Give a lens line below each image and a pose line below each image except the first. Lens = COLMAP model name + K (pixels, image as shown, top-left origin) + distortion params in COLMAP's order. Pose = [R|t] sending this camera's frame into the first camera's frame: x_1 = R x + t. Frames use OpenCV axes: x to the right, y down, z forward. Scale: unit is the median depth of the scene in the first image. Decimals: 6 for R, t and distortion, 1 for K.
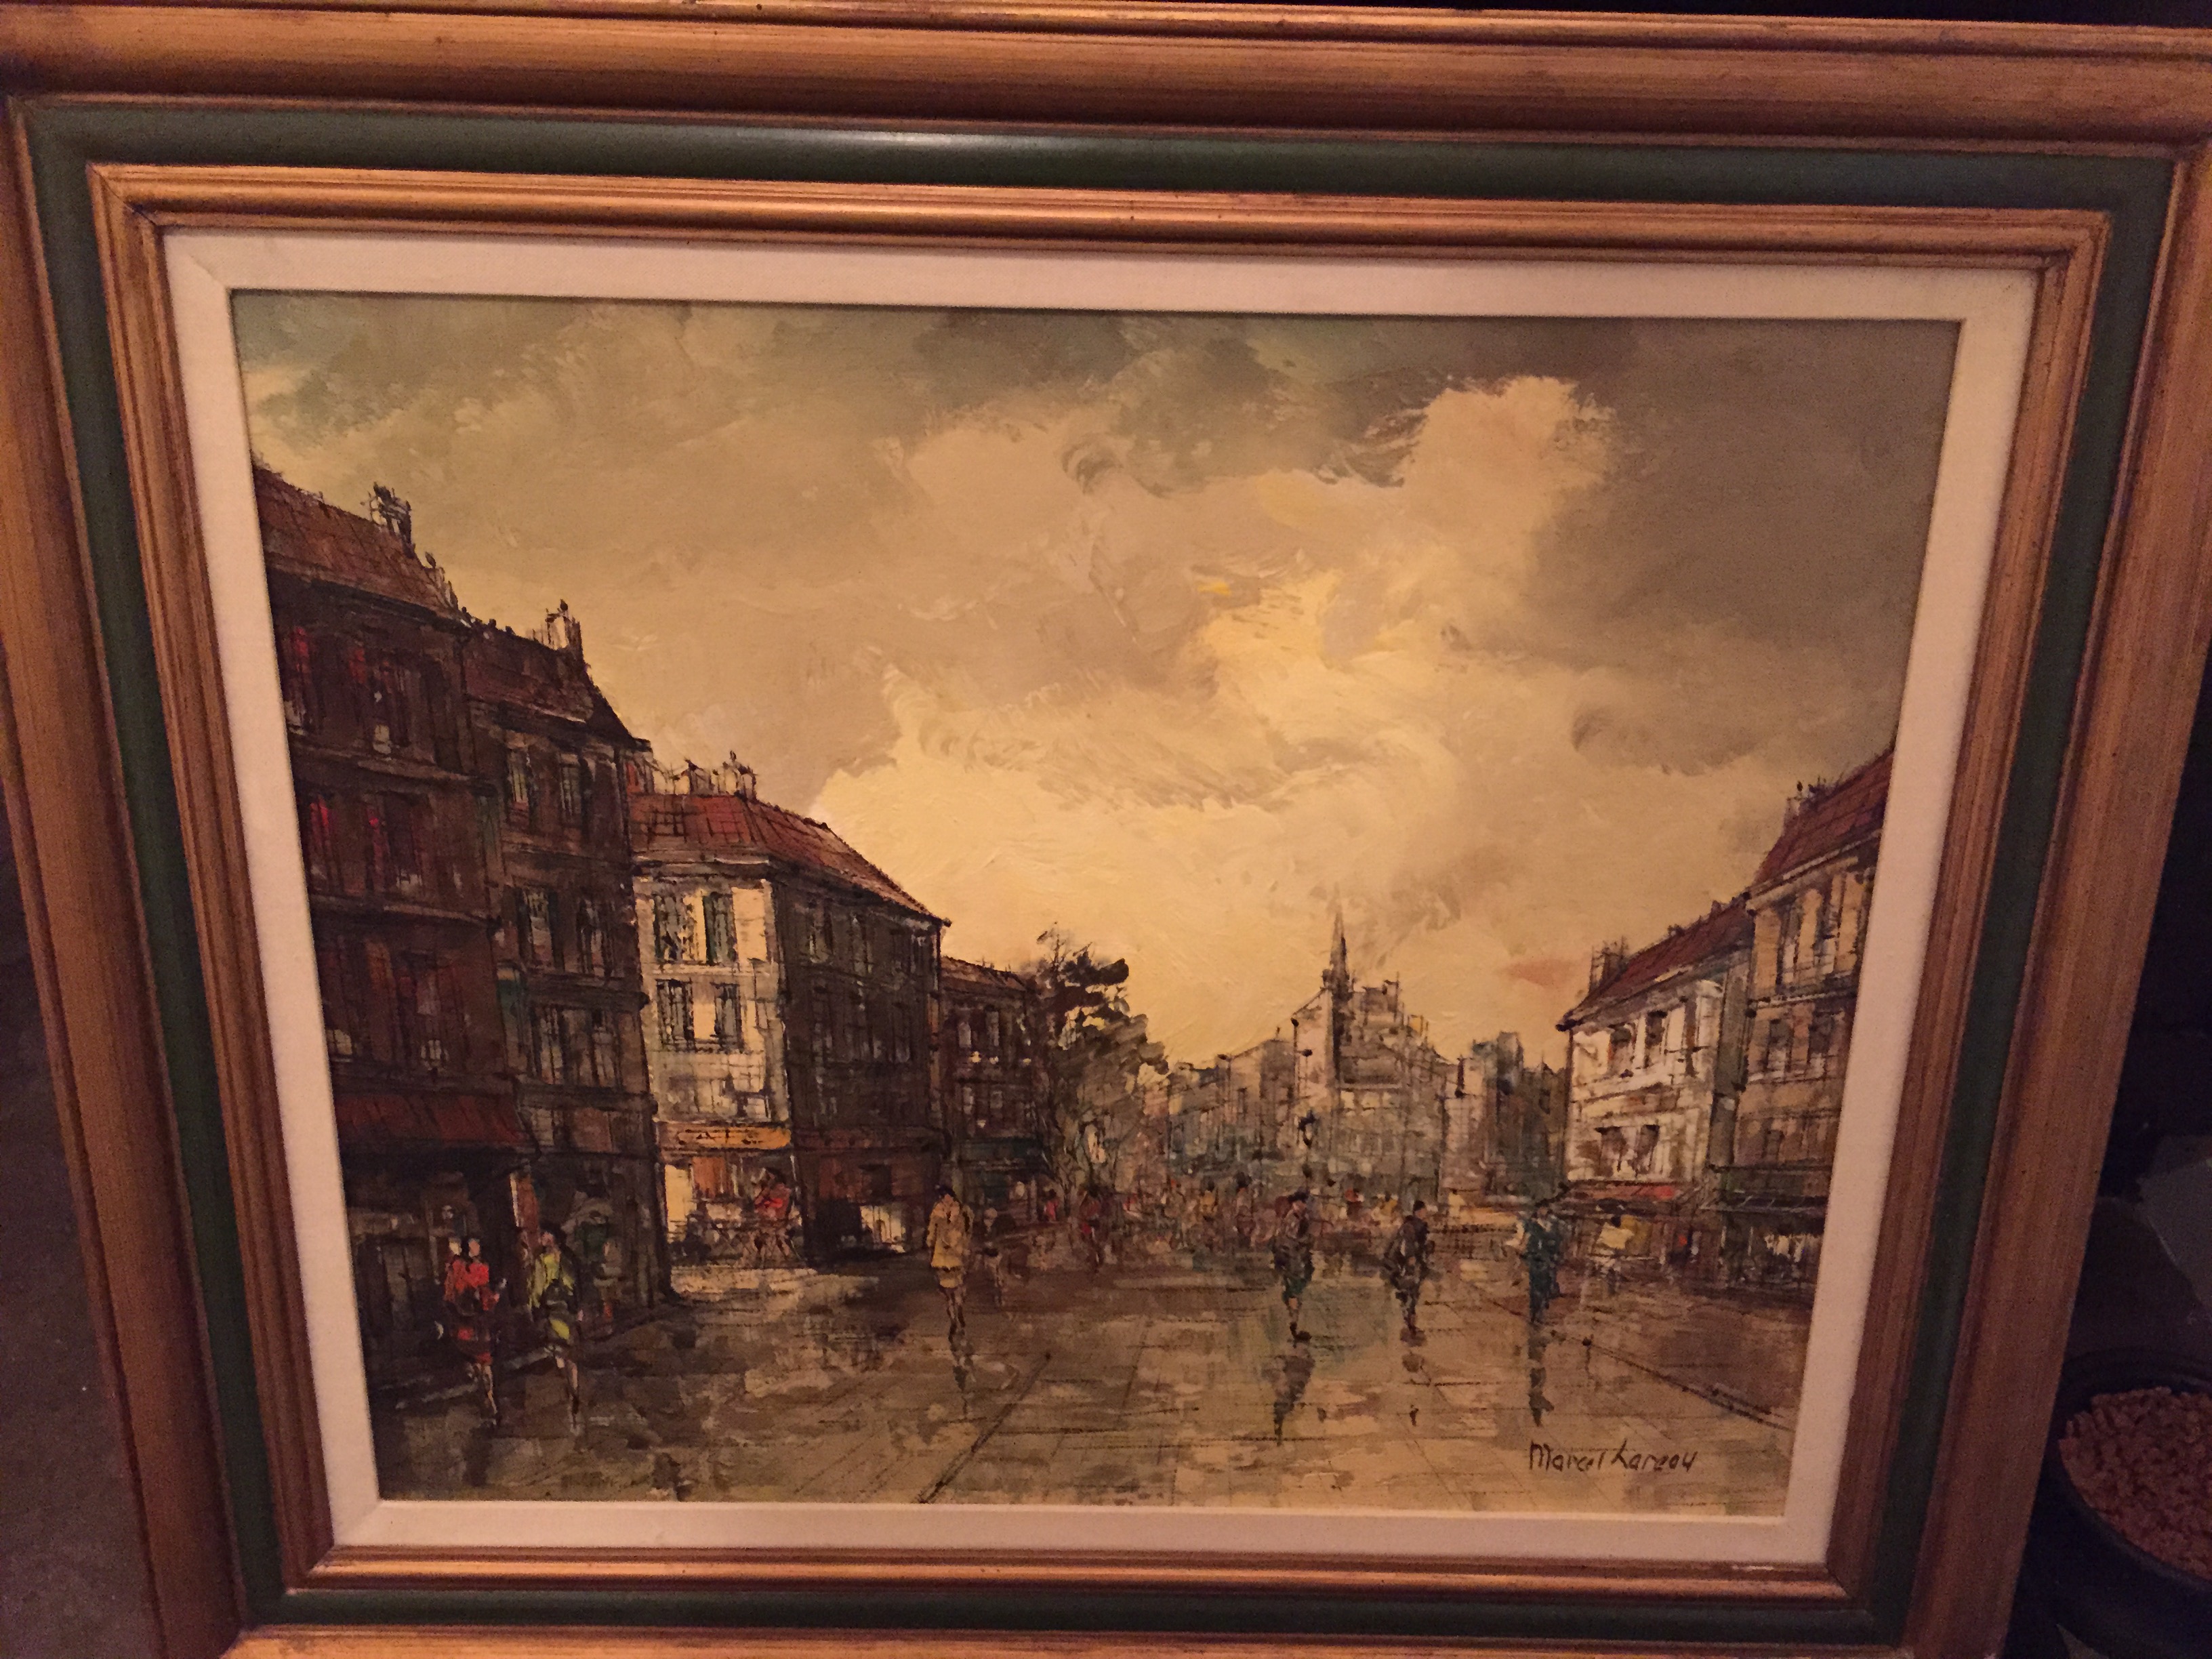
lens RADIAL K [[1864.8, 0, 1112.7], [0, 1864.8, 823.5], [0, 0, 1]] dist [0.044965, -0.058647]
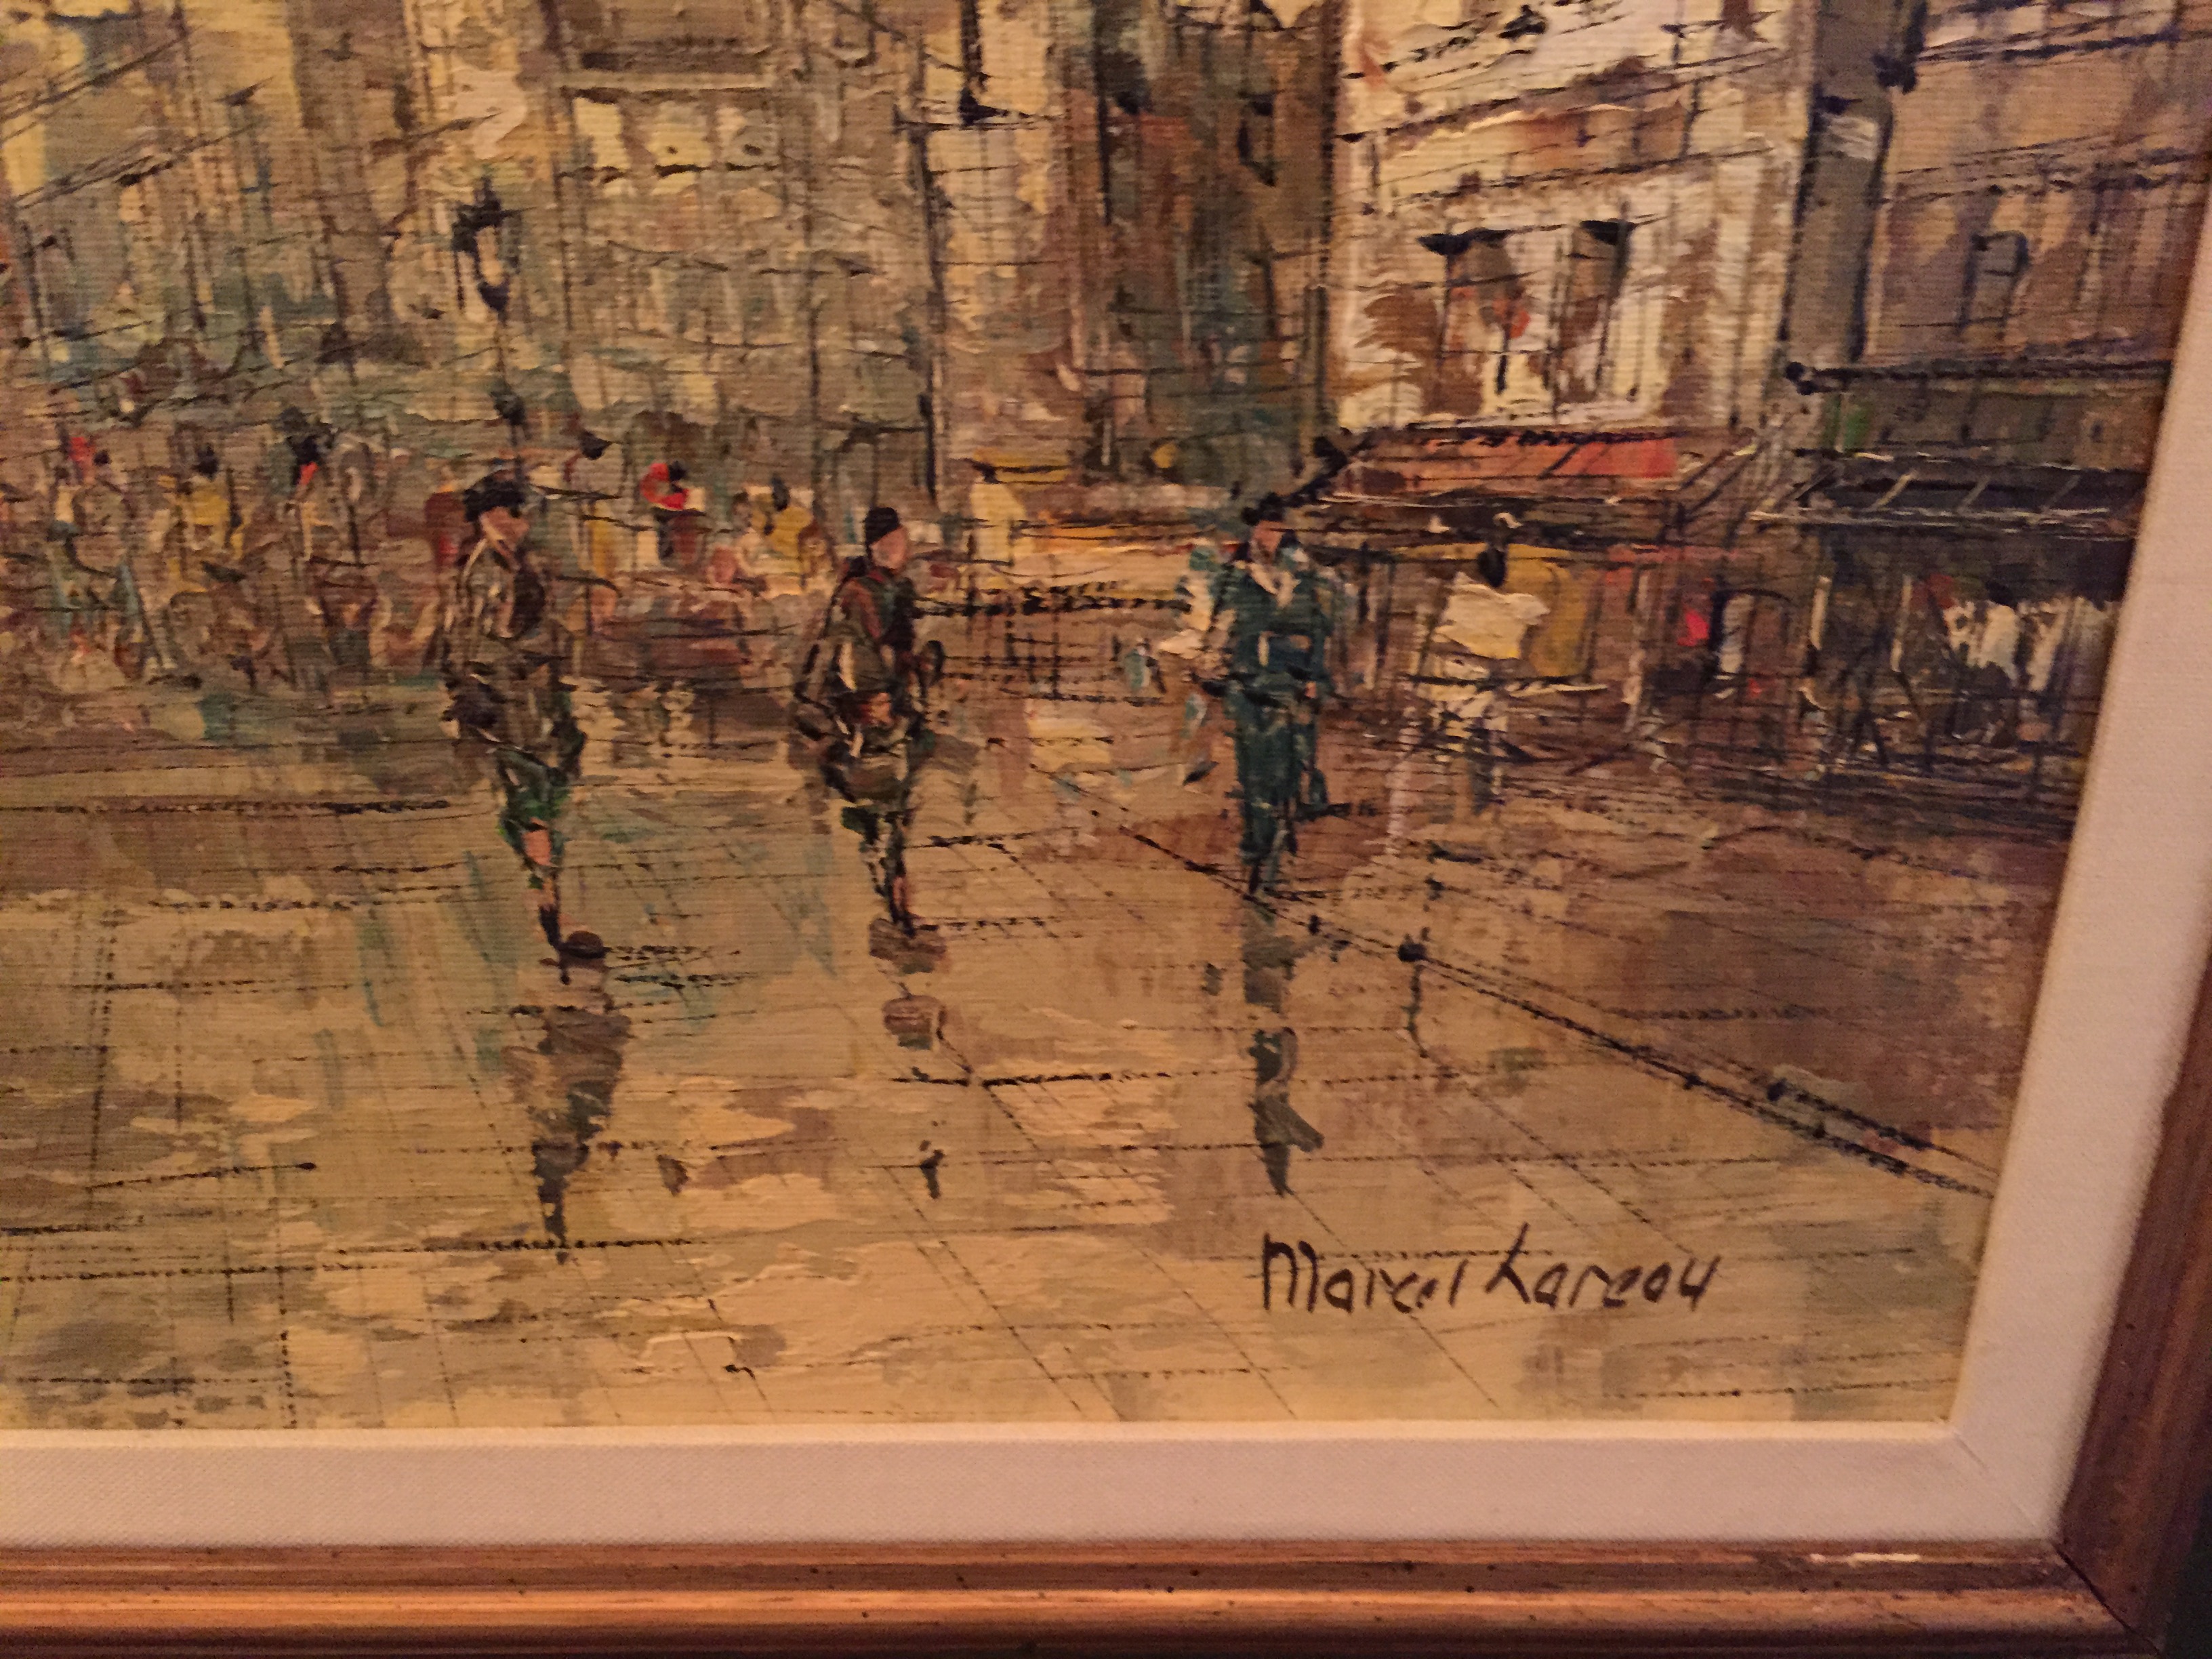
lens RADIAL K [[1864.8, 0, 1099.5], [0, 1864.8, 833.9], [0, 0, 1]] dist [0.044965, -0.058647]
pose [[0.999844, -0.015008, 0.009269, 0.195014], [0.014180, 0.996384, 0.083767, 0.228372], [-0.010493, -0.083623, 0.996442, 0.667339]]
